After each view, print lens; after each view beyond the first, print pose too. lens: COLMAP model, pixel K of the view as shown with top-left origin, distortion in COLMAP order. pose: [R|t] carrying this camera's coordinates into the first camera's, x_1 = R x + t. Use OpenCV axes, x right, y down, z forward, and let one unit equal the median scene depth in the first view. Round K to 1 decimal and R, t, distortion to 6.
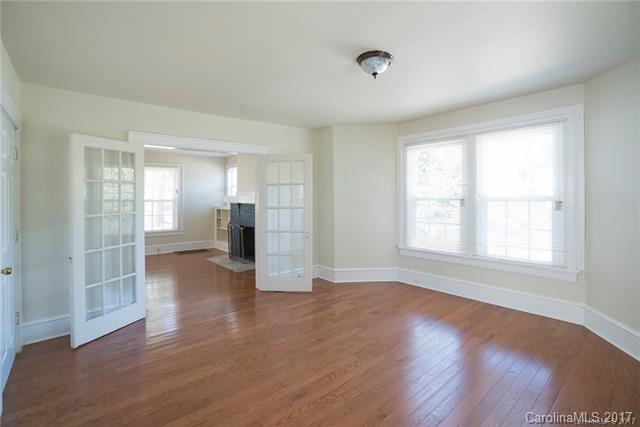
lens RADIAL K [[311.7, 0, 317.6], [0, 311.7, 205.7], [0, 0, 1]] dist [-0.027344, 0.011260]
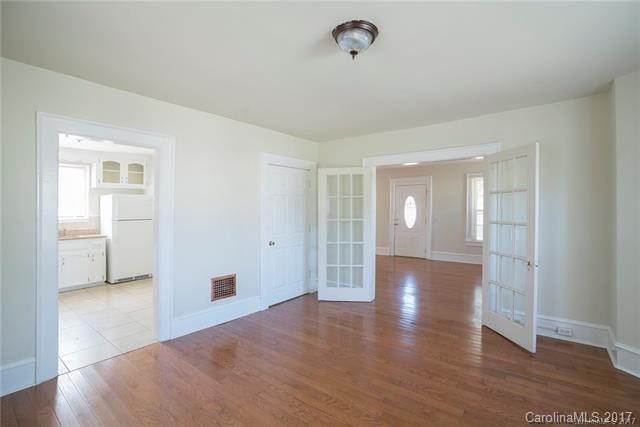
lens RADIAL K [[311.7, 0, 317.7], [0, 311.7, 214.0], [0, 0, 1]] dist [-0.027344, 0.011260]
pose [[0.179366, 0.016056, -0.983651, 0.720359], [-0.028595, 0.999529, 0.011101, -0.011162], [0.983367, 0.026137, 0.179741, 0.601185]]
